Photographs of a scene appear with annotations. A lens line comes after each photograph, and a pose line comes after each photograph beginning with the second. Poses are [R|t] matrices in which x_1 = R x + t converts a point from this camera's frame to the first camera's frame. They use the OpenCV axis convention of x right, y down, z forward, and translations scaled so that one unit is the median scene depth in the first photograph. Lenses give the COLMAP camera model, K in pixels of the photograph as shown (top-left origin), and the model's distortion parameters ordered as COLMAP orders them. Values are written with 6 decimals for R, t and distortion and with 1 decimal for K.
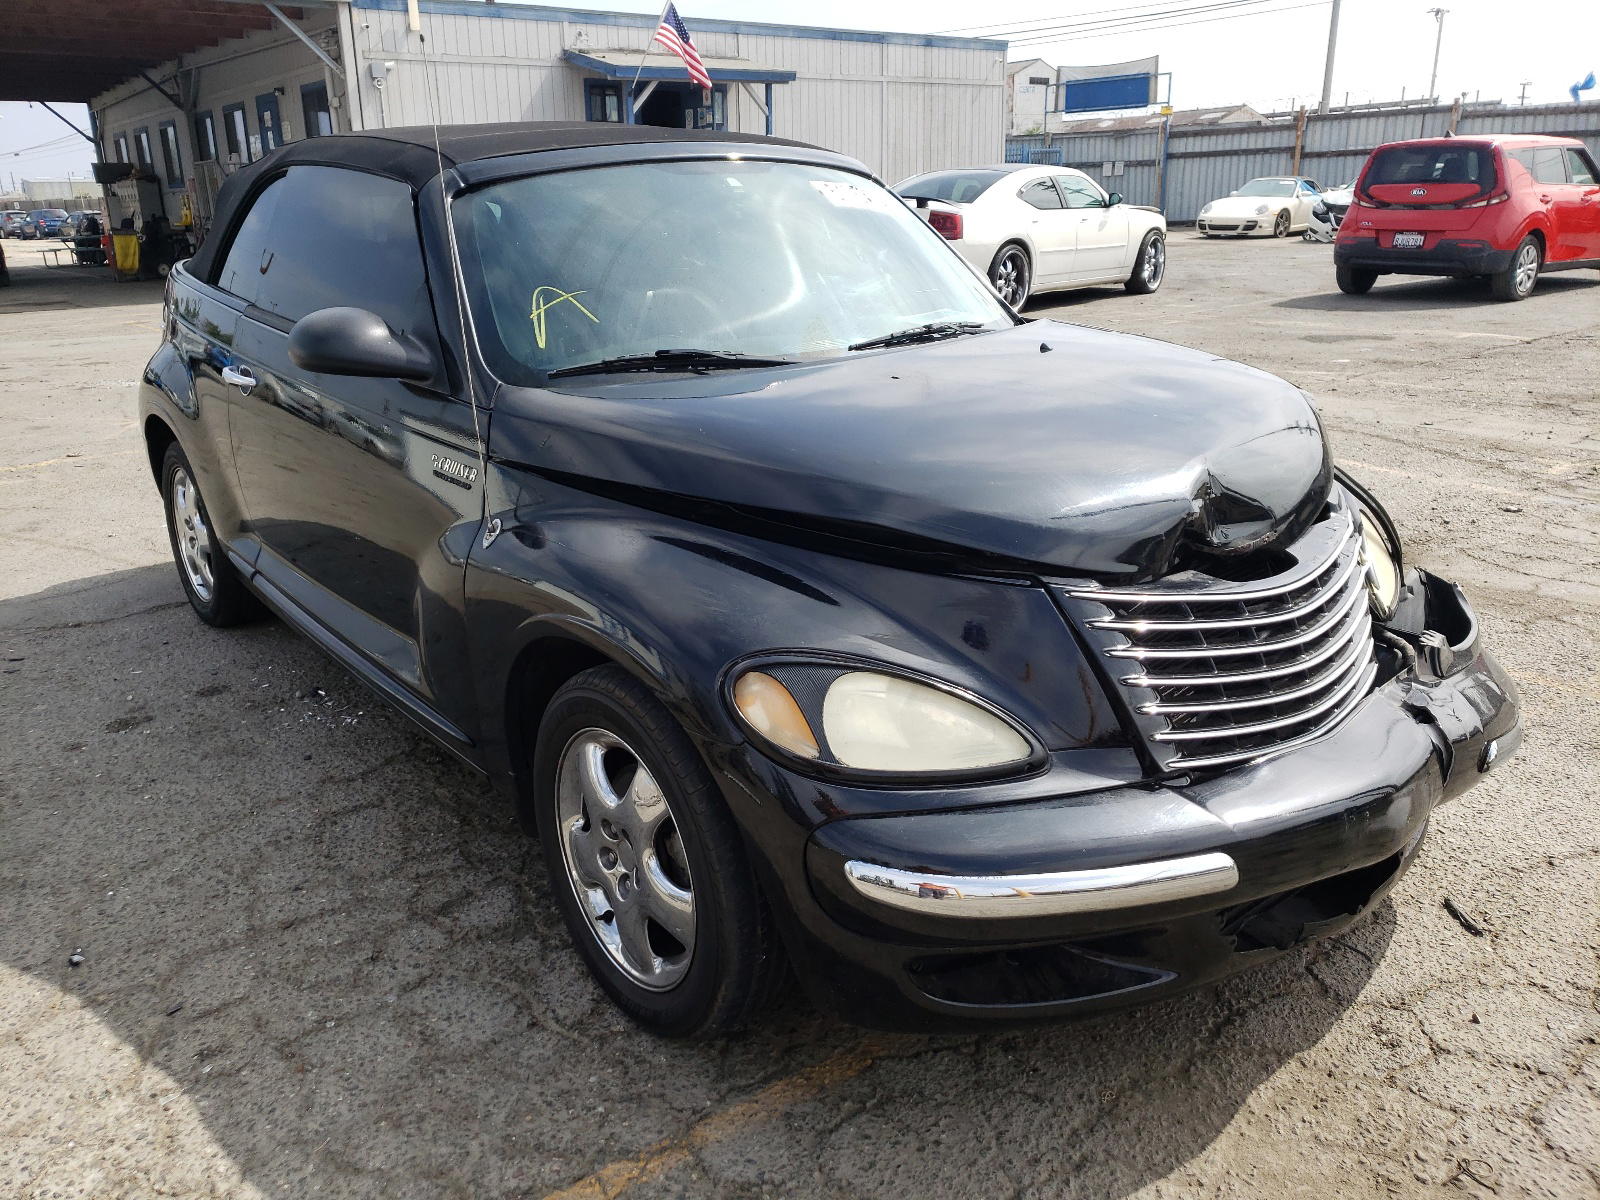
lens RADIAL K [[1295.1, 0, 800.0], [0, 1295.1, 600.0], [0, 0, 1]] dist [0.044012, -0.002886]
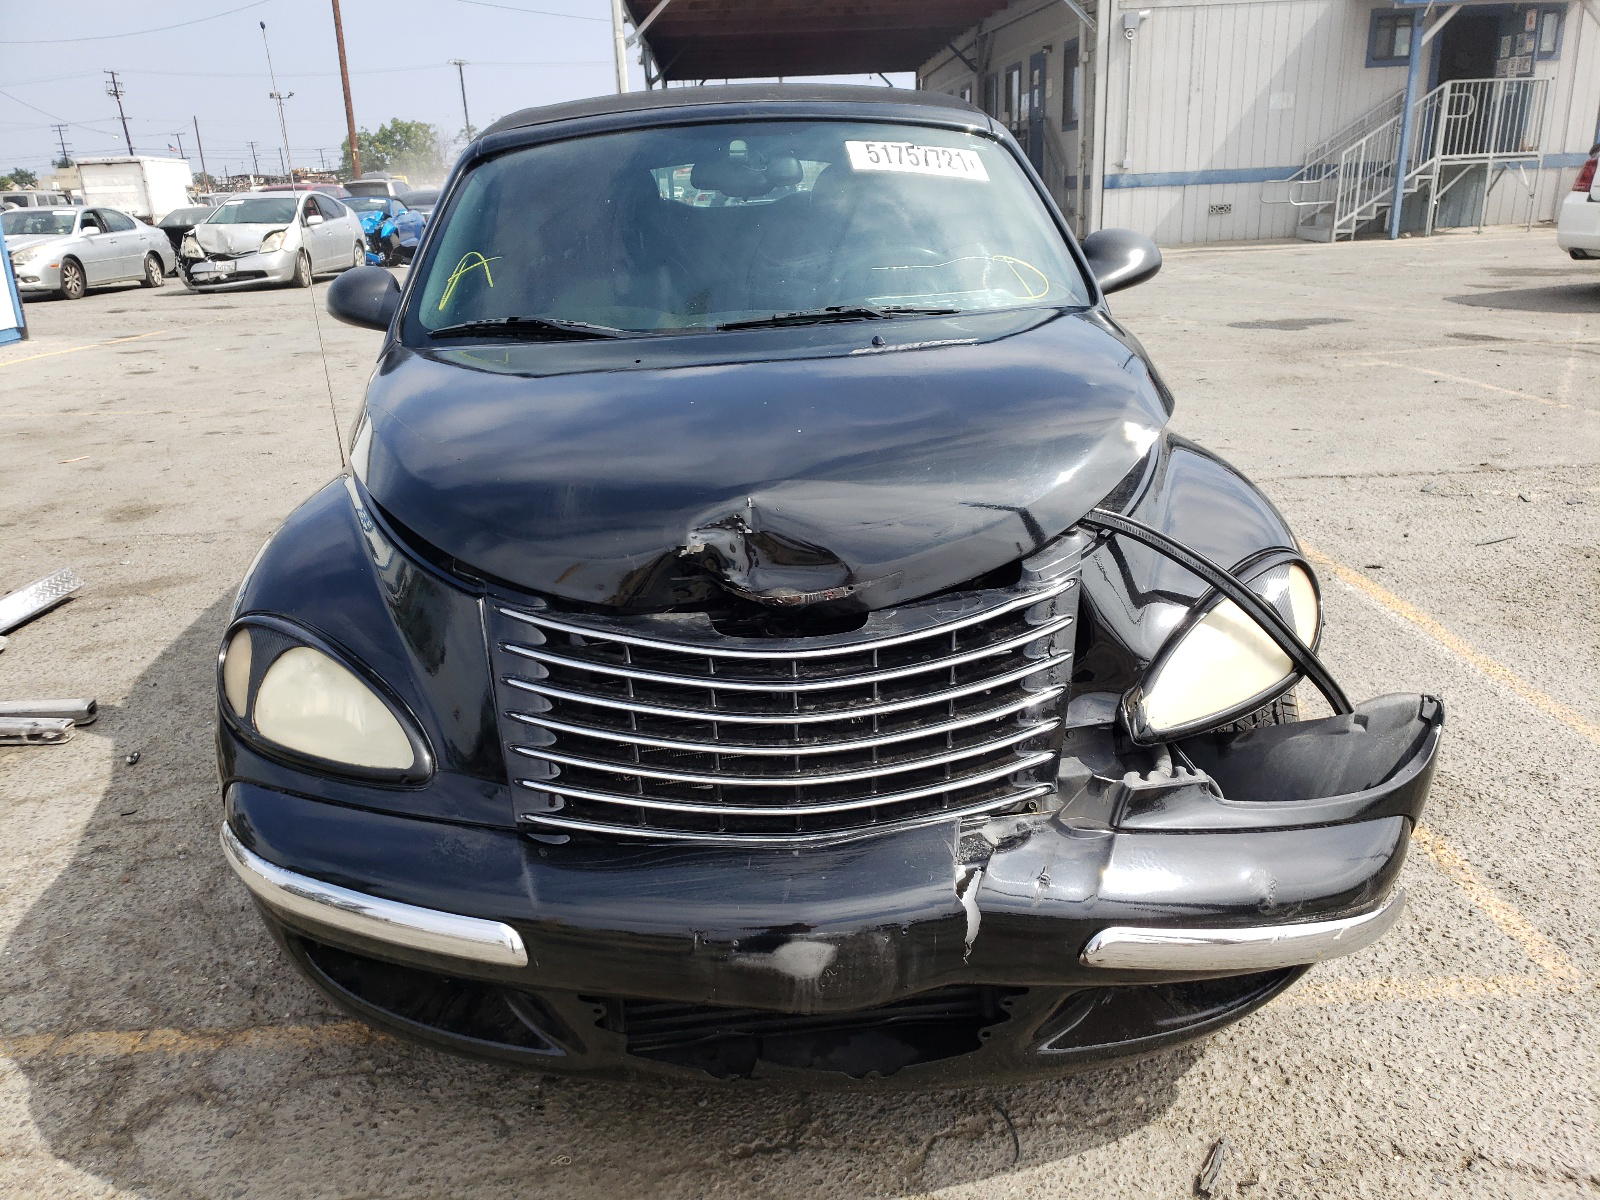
lens RADIAL K [[1309.6, 0, 801.3], [0, 1309.6, 641.8], [0, 0, 1]] dist [0.011897, 0.011203]
pose [[0.815947, 0.190501, -0.545838, 0.095463], [-0.157479, 0.981686, 0.107207, -0.012416], [0.556265, -0.001518, 0.831004, 0.038047]]
